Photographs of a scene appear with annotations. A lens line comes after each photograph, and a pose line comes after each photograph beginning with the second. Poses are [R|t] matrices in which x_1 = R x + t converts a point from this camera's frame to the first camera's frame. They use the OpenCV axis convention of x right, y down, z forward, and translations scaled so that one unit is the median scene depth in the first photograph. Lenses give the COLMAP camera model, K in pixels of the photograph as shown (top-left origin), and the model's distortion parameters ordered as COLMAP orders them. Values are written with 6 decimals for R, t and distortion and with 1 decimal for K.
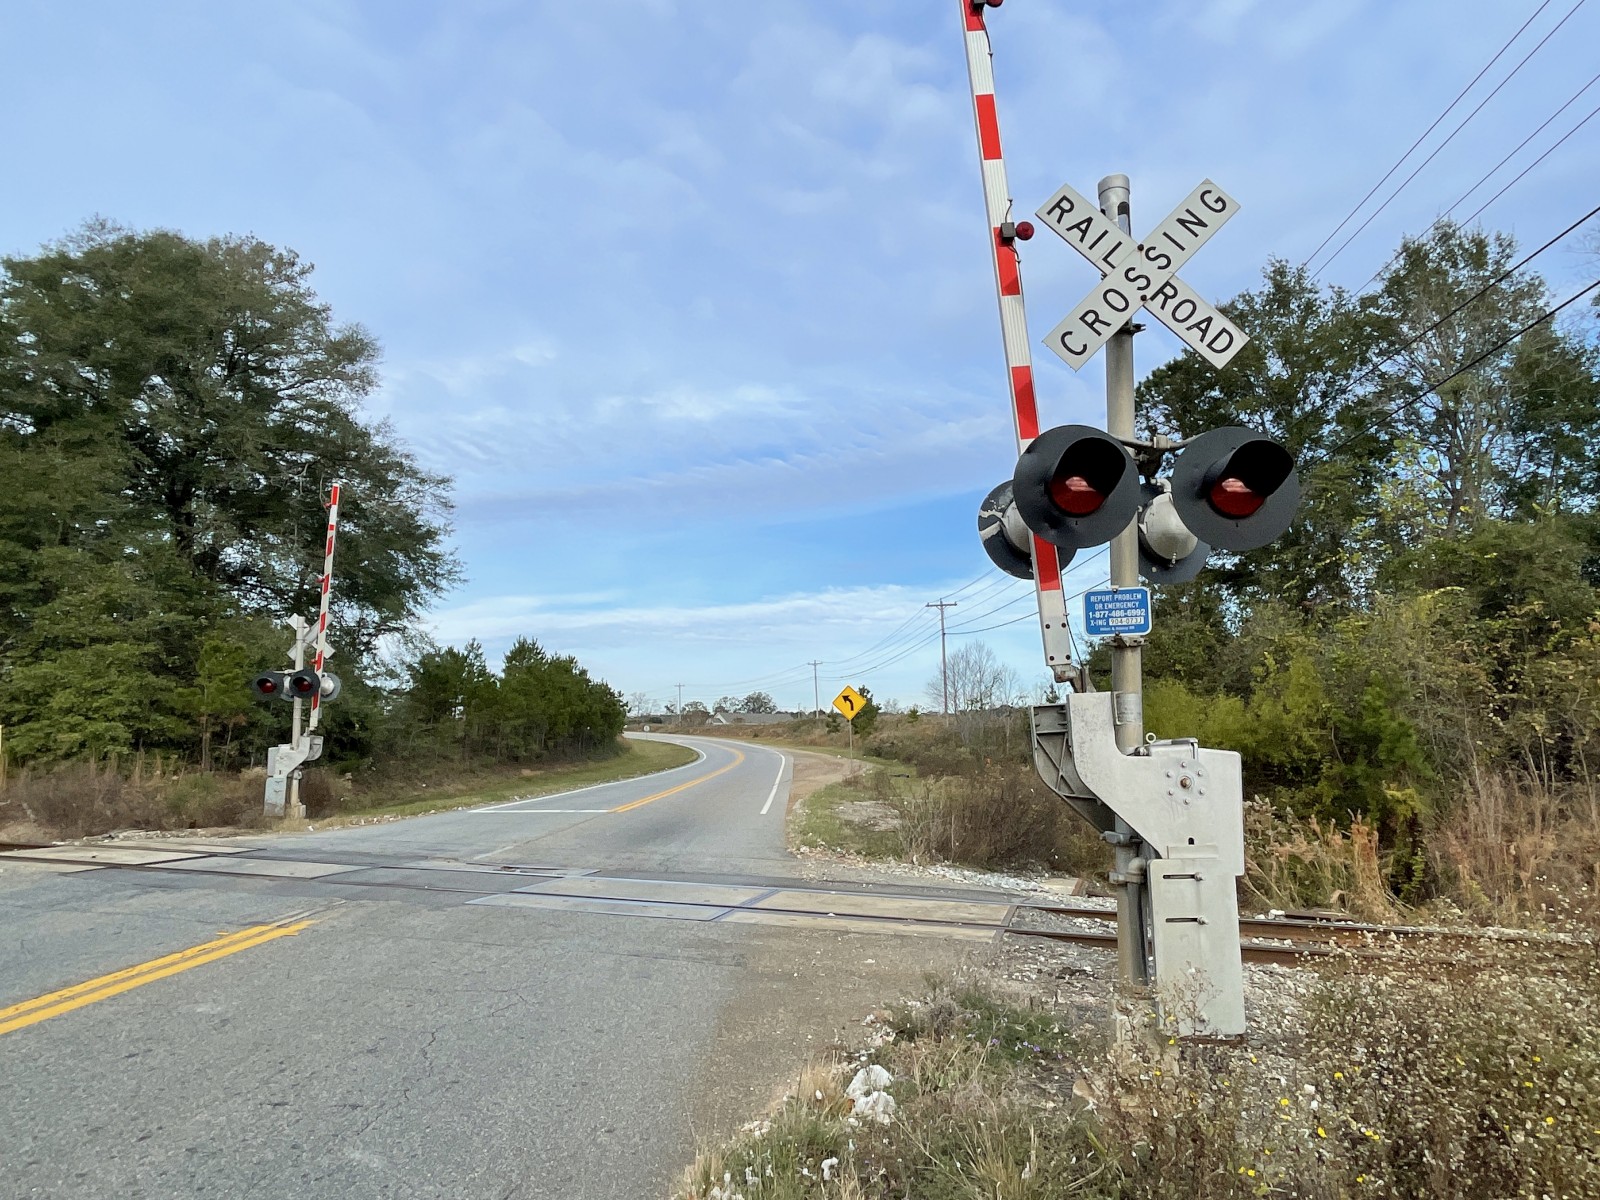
lens RADIAL K [[1021.7, 0, 796.1], [0, 1021.7, 597.8], [0, 0, 1]] dist [0.007471, -0.007976]
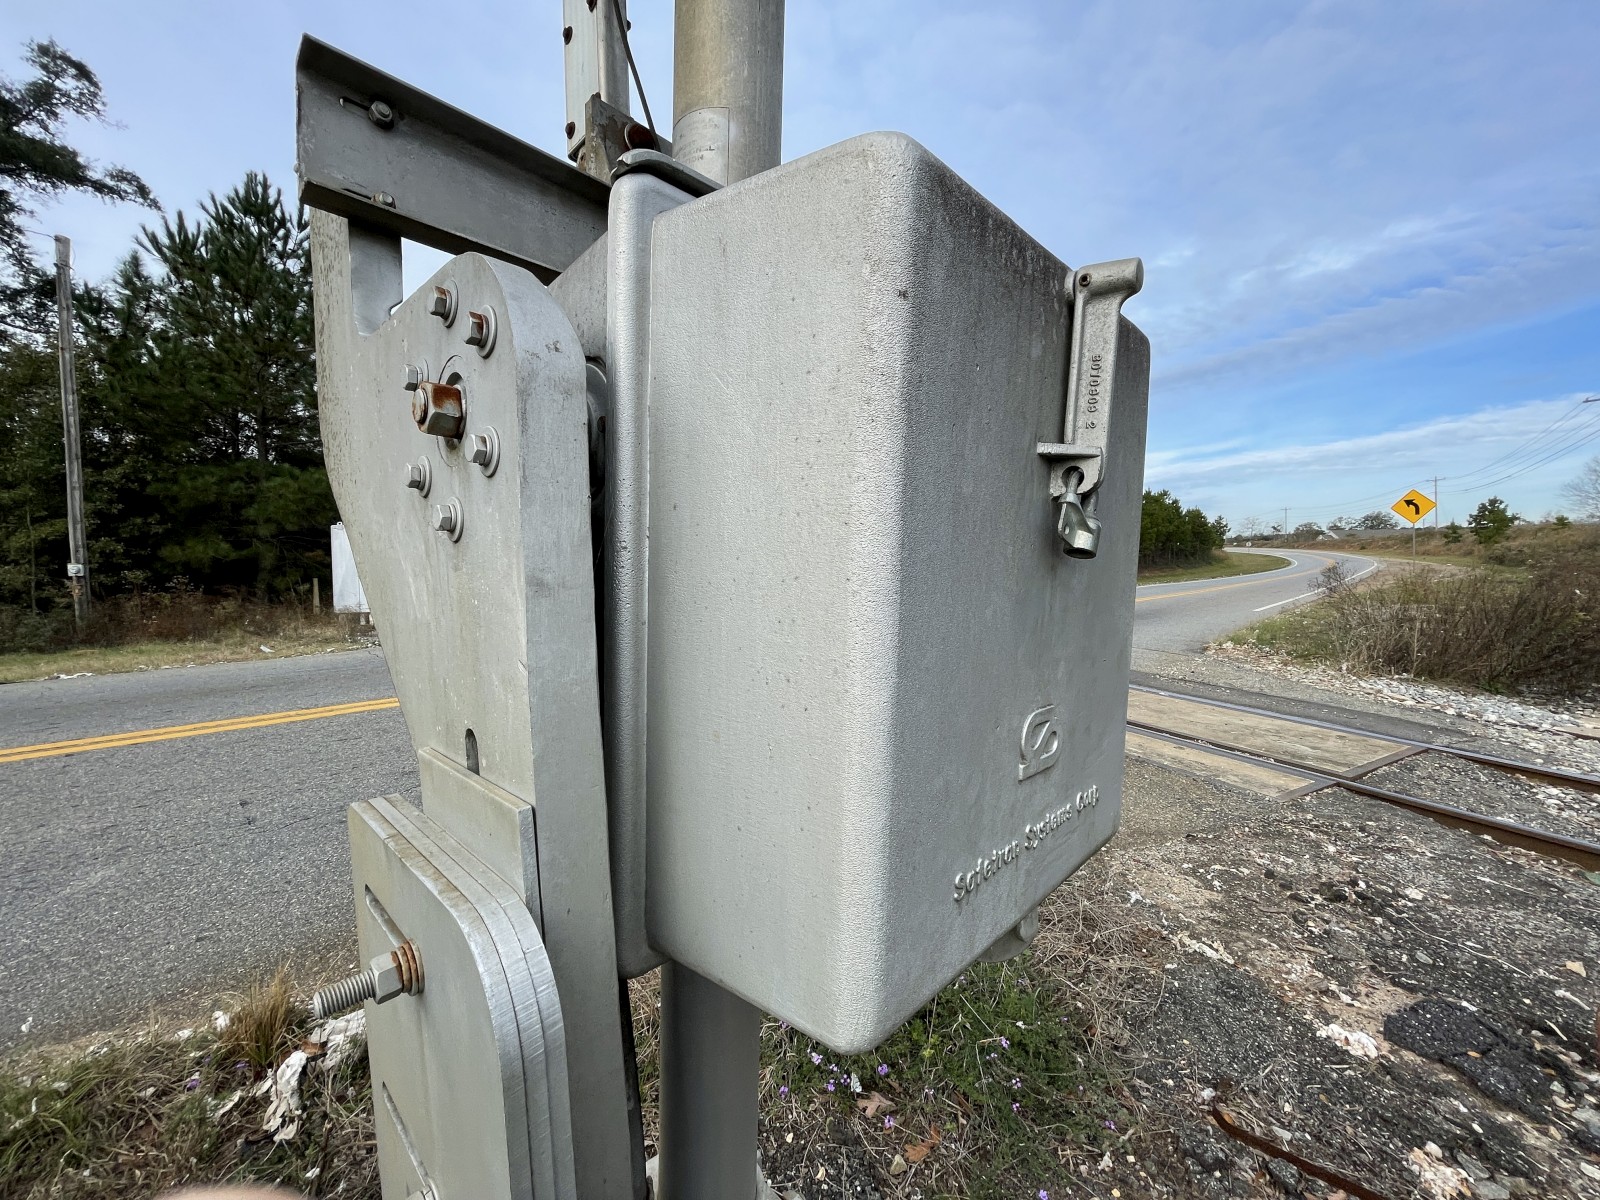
lens RADIAL K [[641.3, 0, 797.7], [0, 641.3, 639.6], [0, 0, 1]] dist [-0.005719, 0.000837]
pose [[0.710066, 0.077649, -0.699840, 0.098425], [0.108473, 0.969974, 0.217678, 0.041122], [0.695729, -0.230479, 0.680323, 0.196015]]
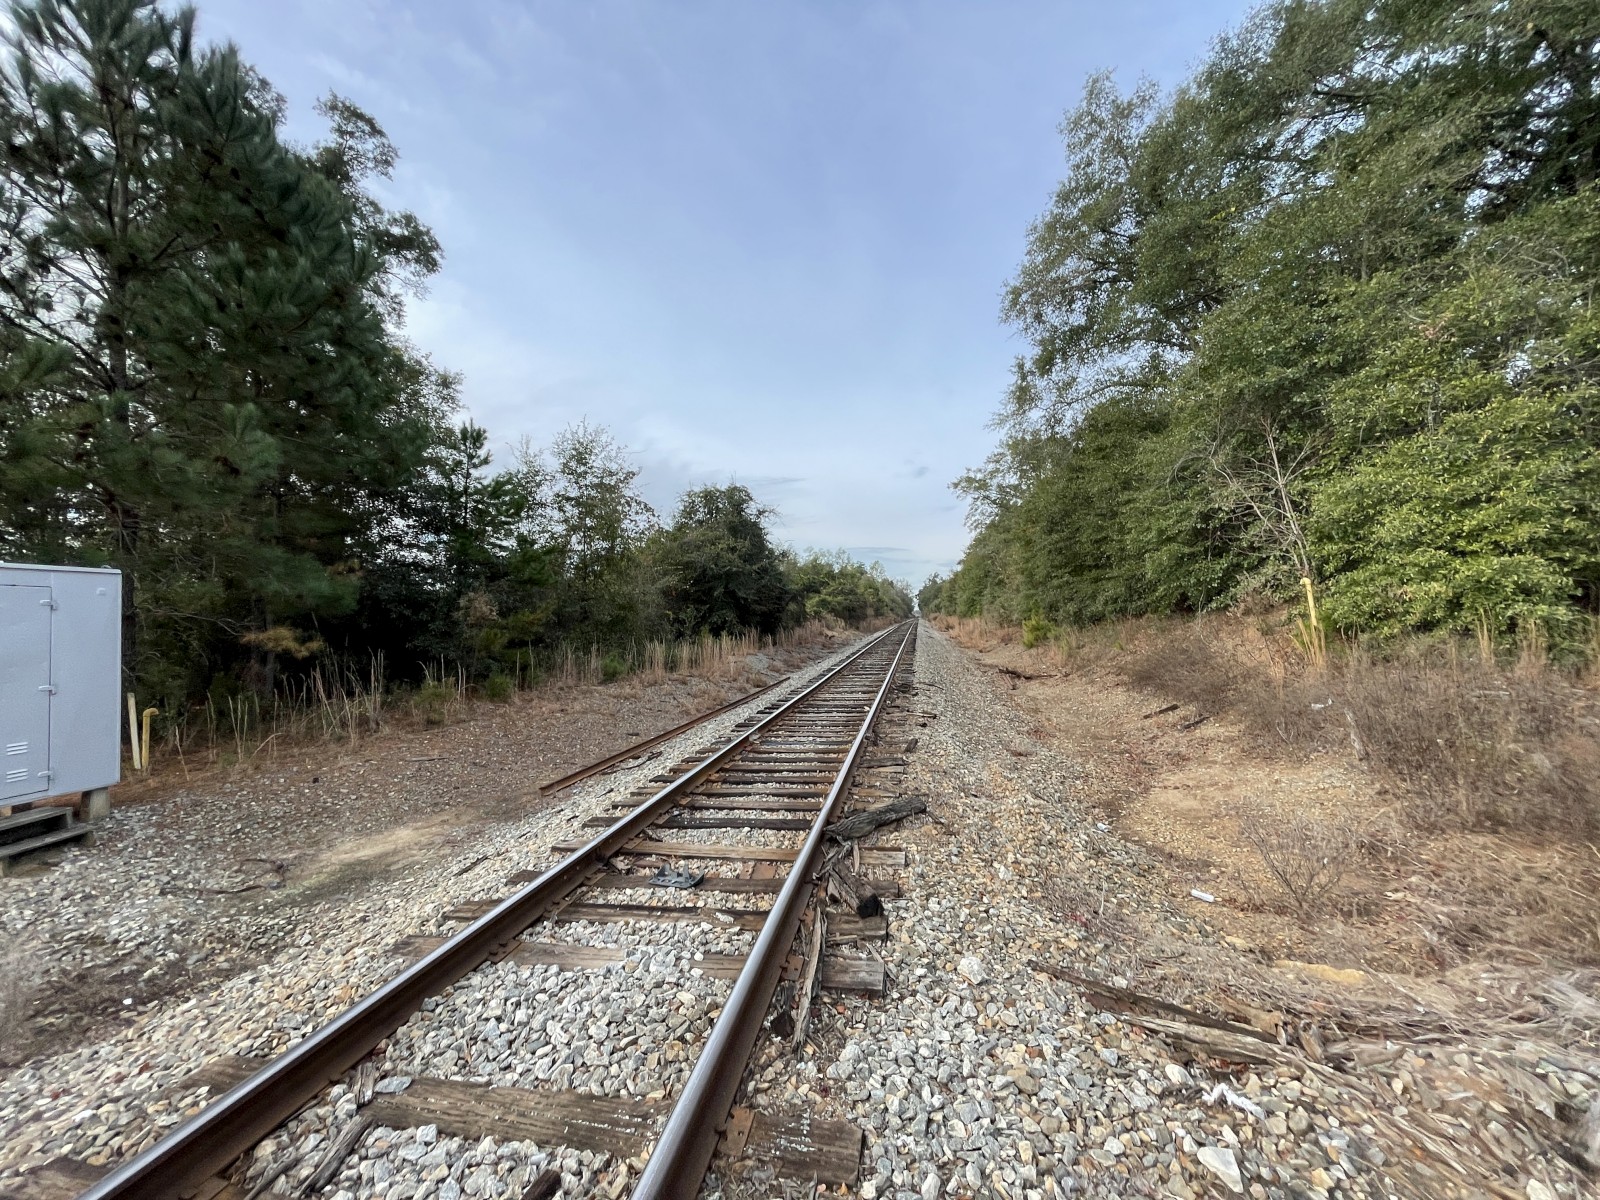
lens RADIAL K [[641.3, 0, 822.1], [0, 641.3, 596.9], [0, 0, 1]] dist [-0.005719, 0.000837]
pose [[0.149824, -0.043169, -0.987770, -0.363775], [0.174663, 0.984489, -0.016533, 0.076497], [0.973163, -0.170050, 0.155040, 0.545784]]
